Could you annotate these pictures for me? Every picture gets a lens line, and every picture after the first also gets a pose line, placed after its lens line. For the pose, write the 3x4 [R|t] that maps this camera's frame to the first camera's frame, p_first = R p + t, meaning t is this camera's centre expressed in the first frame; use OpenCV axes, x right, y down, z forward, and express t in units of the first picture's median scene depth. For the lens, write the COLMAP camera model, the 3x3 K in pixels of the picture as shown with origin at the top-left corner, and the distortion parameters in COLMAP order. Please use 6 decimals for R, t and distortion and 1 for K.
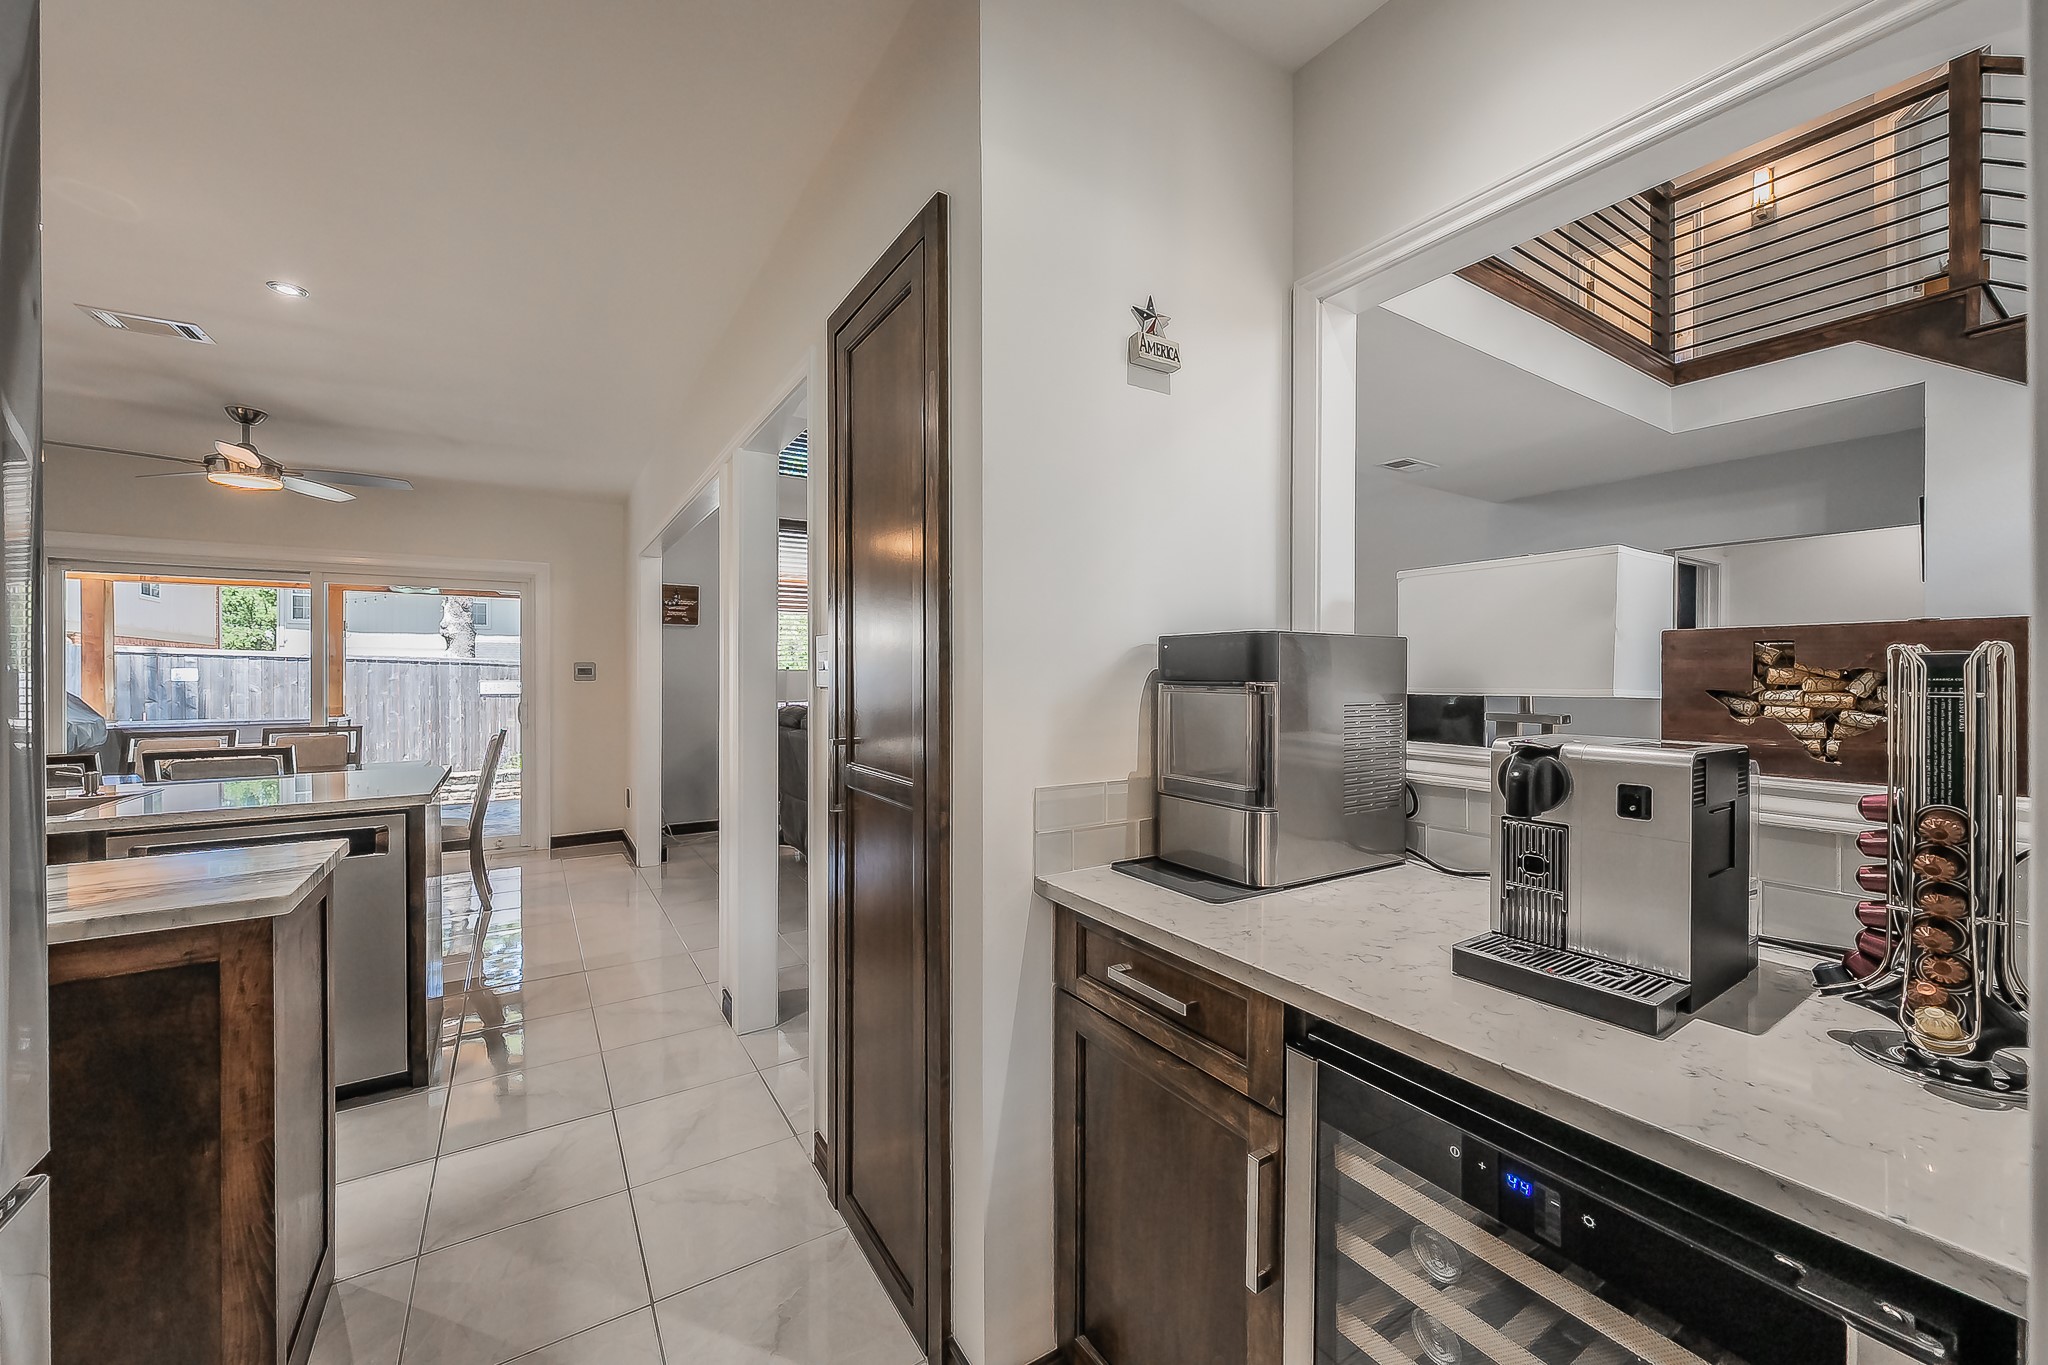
lens RADIAL K [[792.7, 0, 1039.0], [0, 792.7, 679.4], [0, 0, 1]] dist [-0.002600, -0.000145]
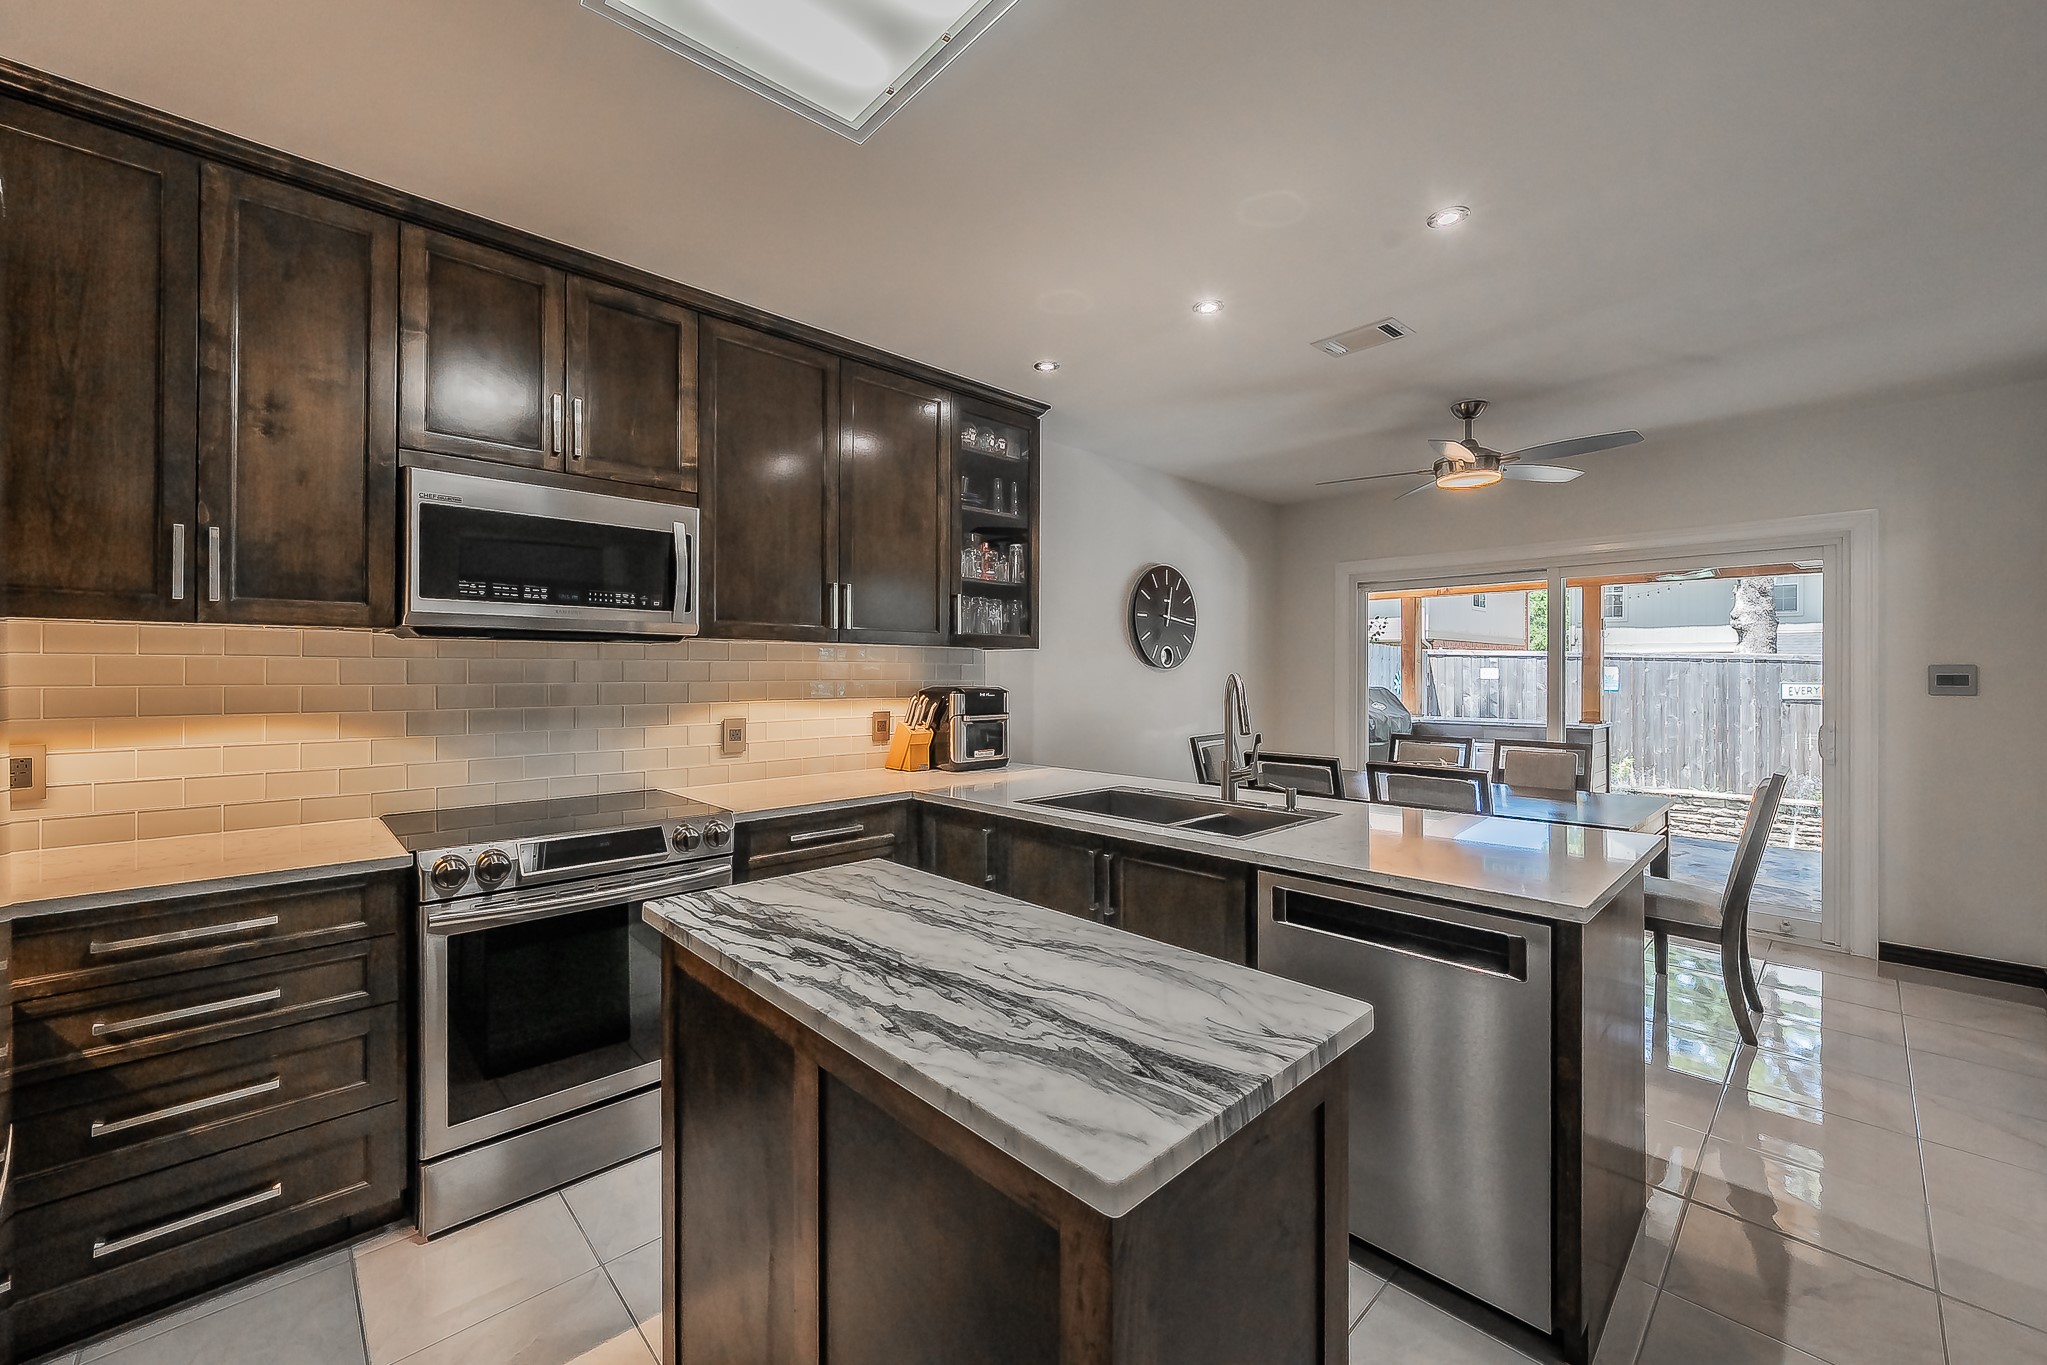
lens RADIAL K [[792.3, 0, 1013.0], [0, 792.3, 673.7], [0, 0, 1]] dist [-0.002600, -0.000145]
pose [[0.169854, 0.007265, -0.985442, -0.110865], [-0.004925, 0.999967, 0.006523, -0.015554], [0.985457, 0.003745, 0.169884, 0.206308]]
